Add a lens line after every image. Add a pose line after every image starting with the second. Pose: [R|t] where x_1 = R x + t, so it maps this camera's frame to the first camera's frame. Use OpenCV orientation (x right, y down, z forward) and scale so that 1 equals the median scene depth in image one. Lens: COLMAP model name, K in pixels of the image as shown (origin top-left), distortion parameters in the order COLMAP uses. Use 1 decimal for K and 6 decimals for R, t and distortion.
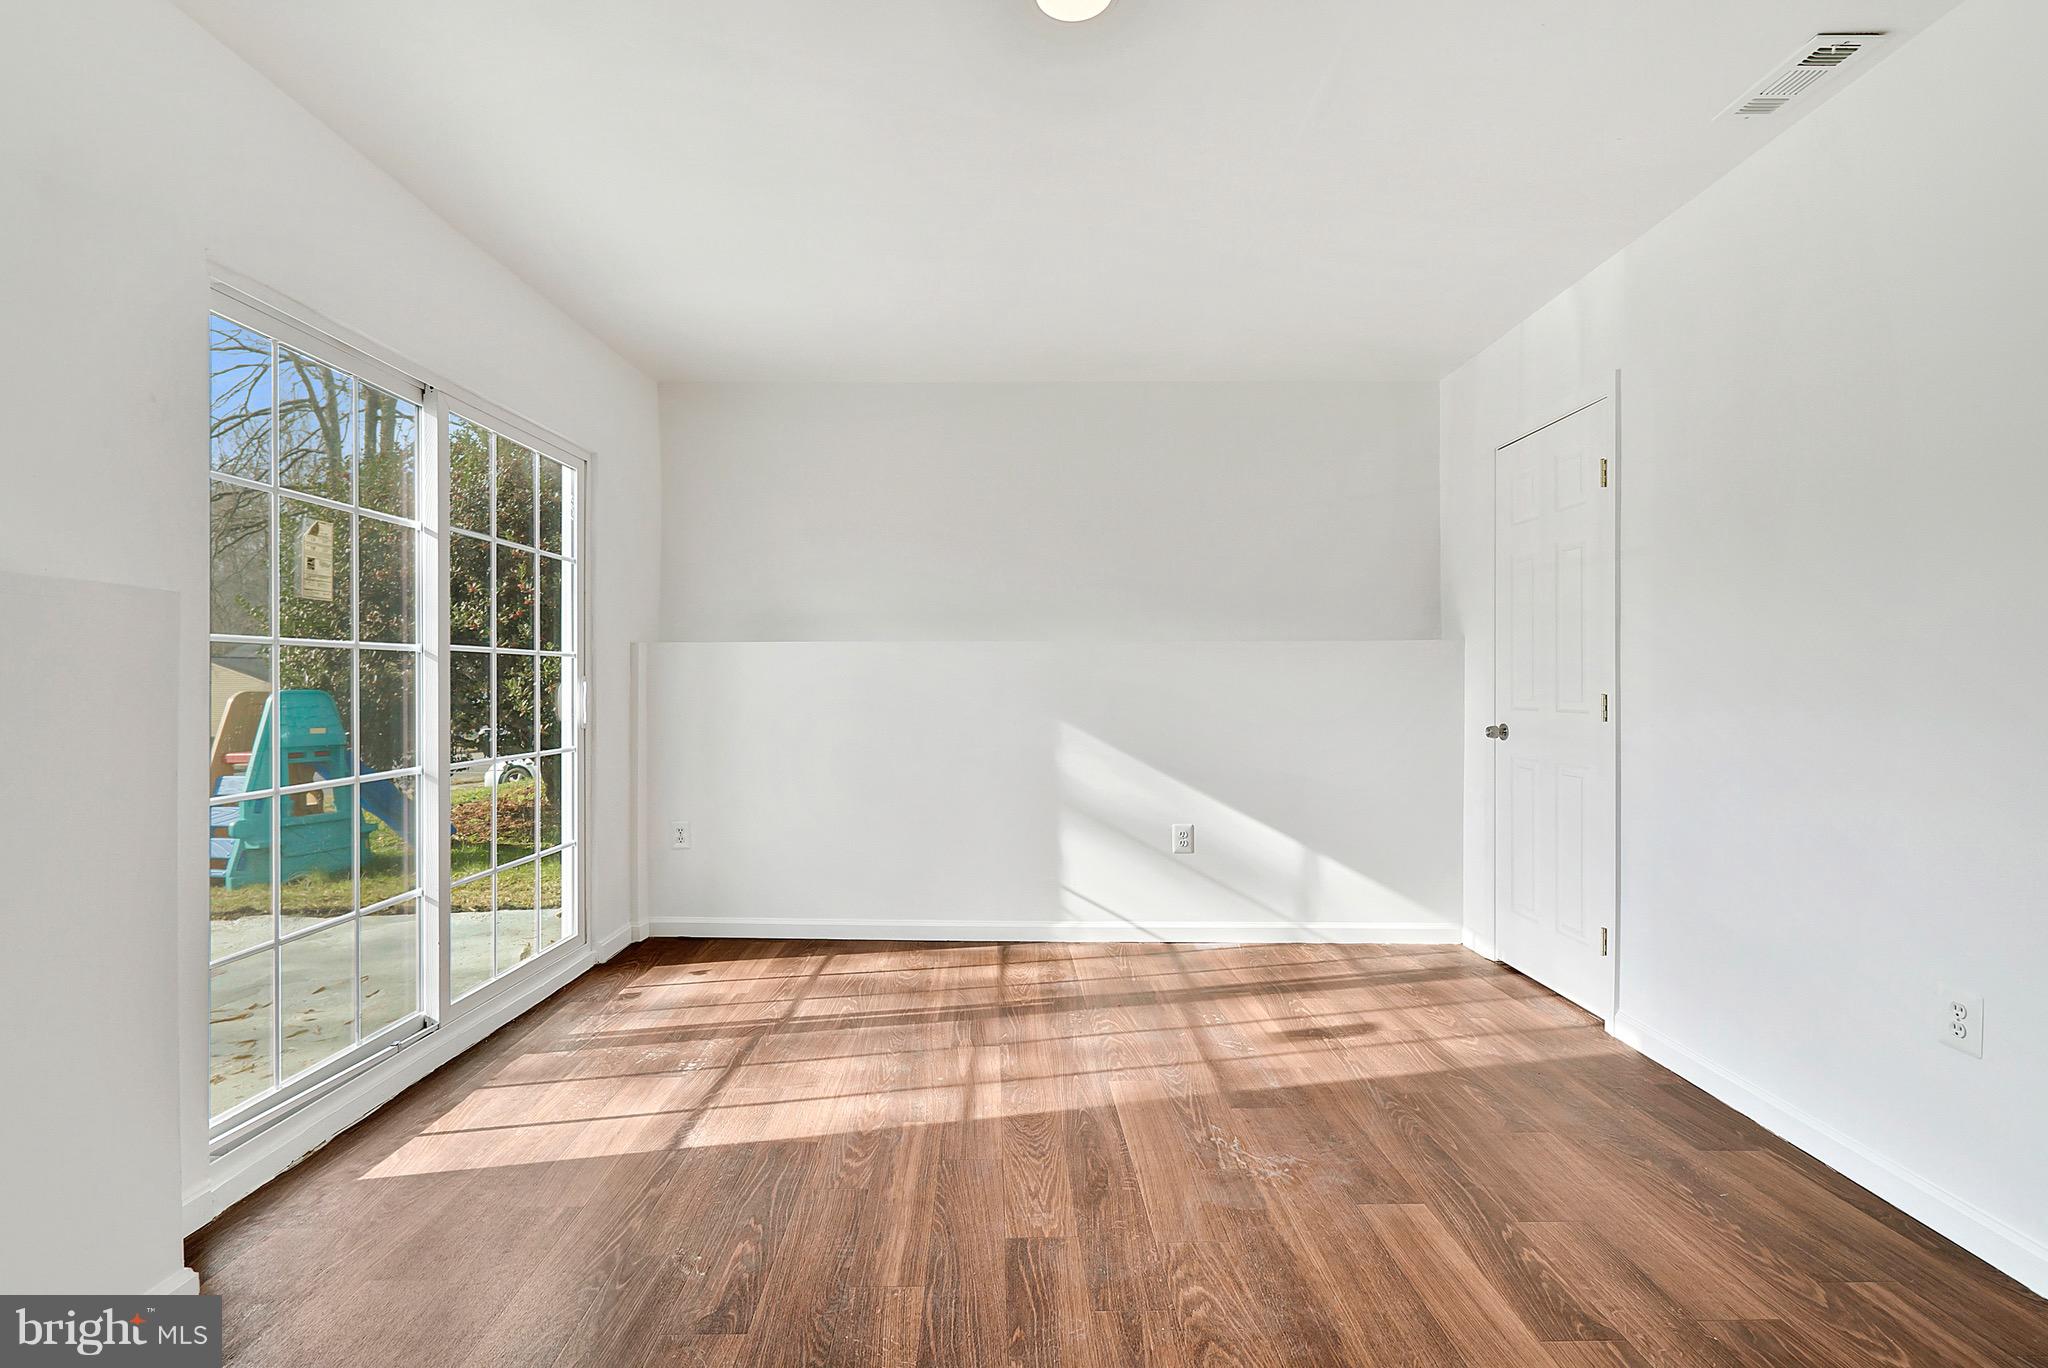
lens RADIAL K [[946.6, 0, 992.4], [0, 946.6, 677.8], [0, 0, 1]] dist [0.004712, -0.000558]
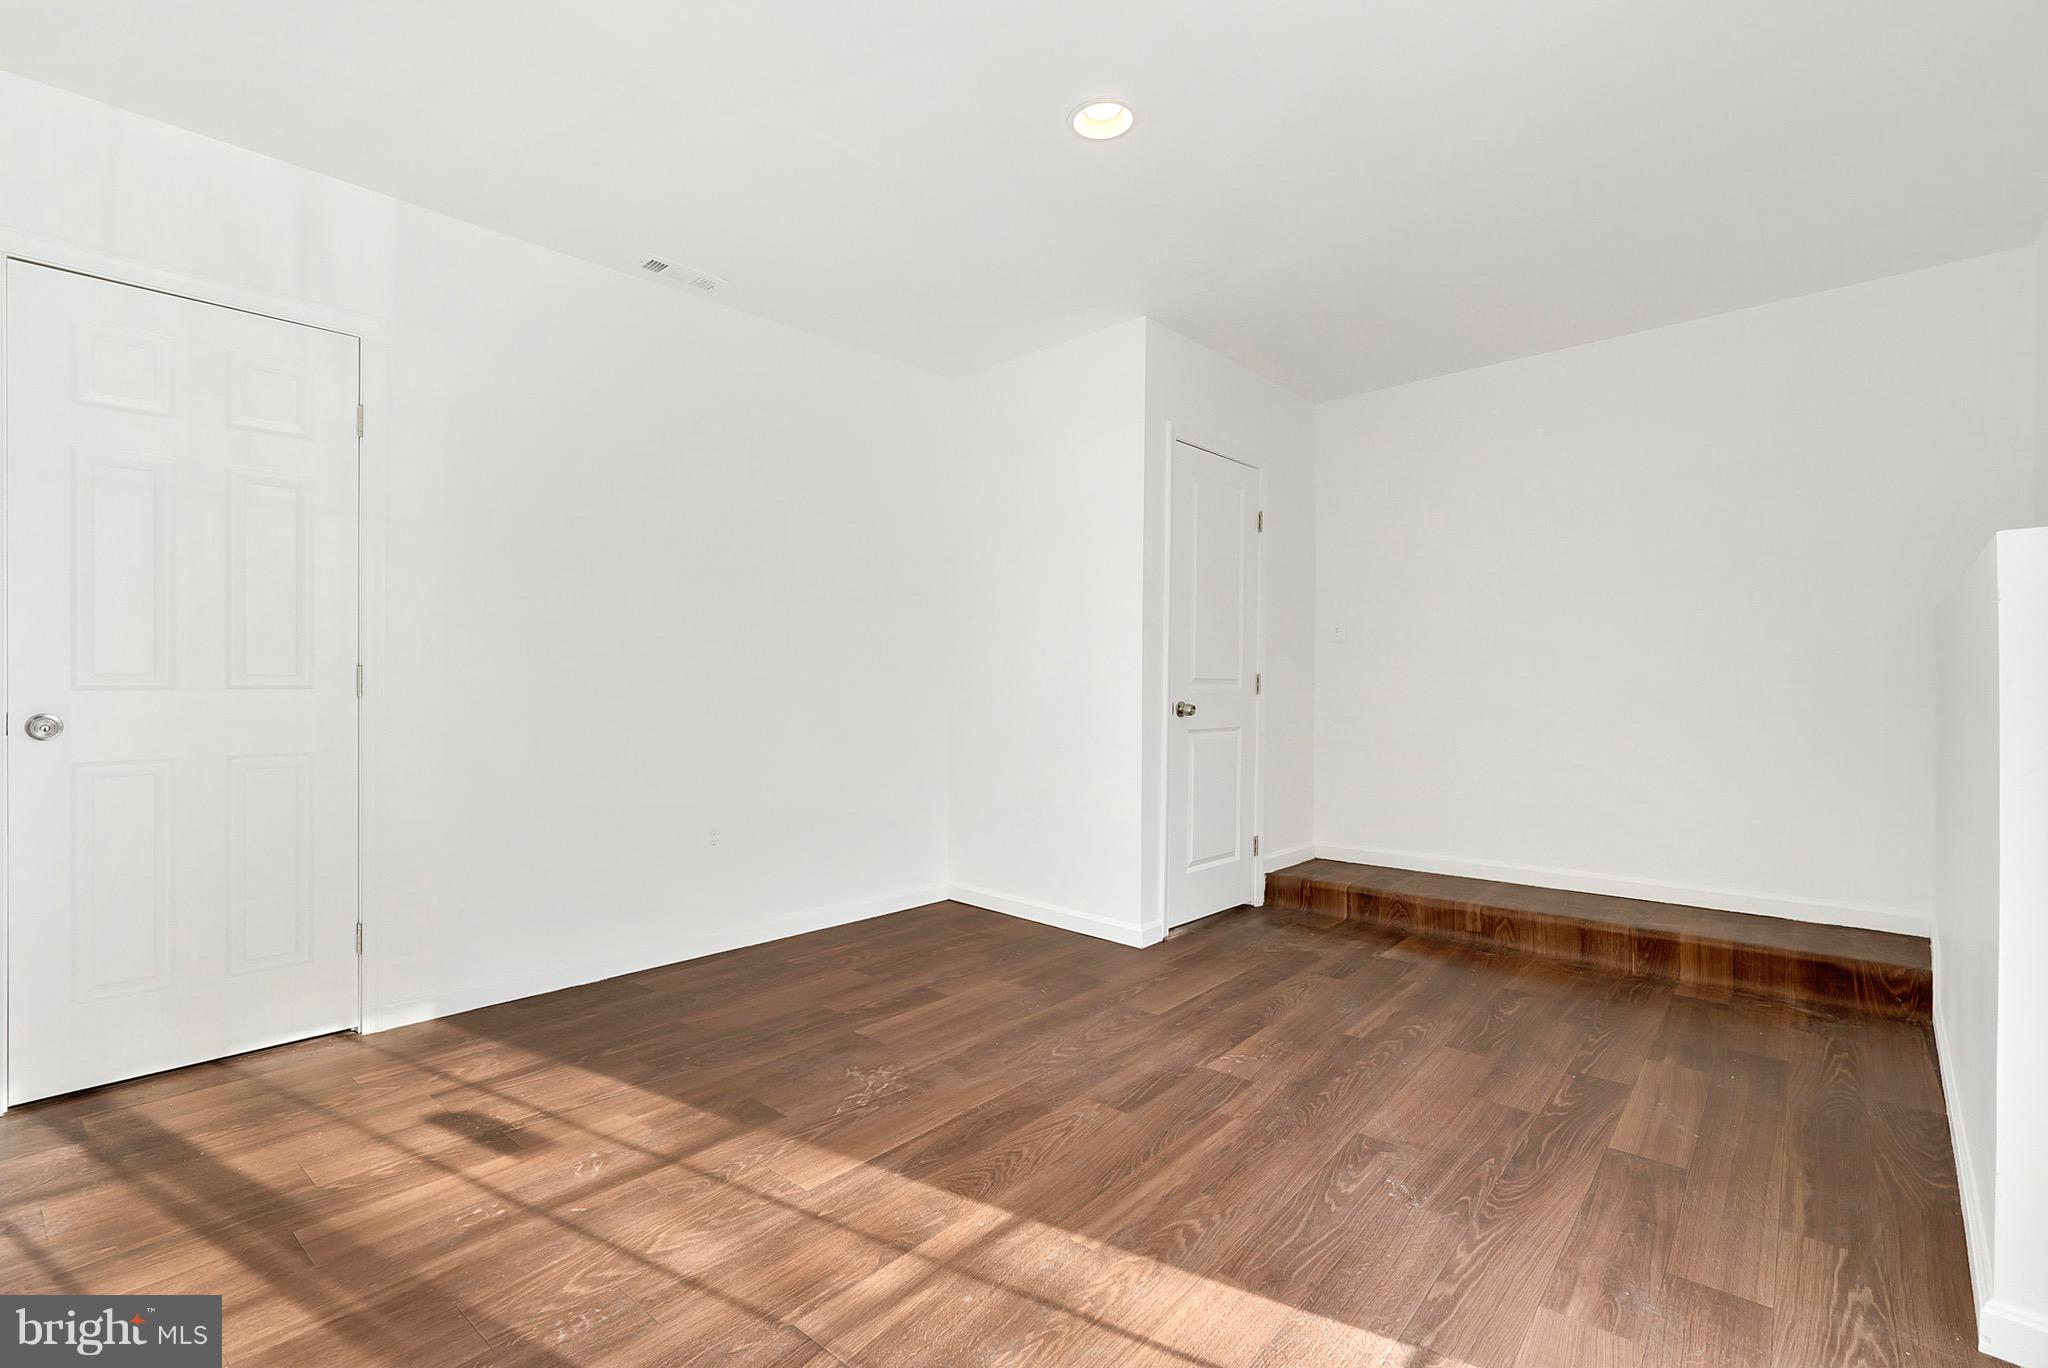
lens RADIAL K [[946.6, 0, 1002.2], [0, 946.6, 684.1], [0, 0, 1]] dist [0.004712, -0.000558]
pose [[-0.759193, -0.004209, 0.650852, -0.503046], [-0.006344, 0.999979, -0.000933, 0.038188], [-0.650834, -0.004837, -0.759204, 1.578073]]
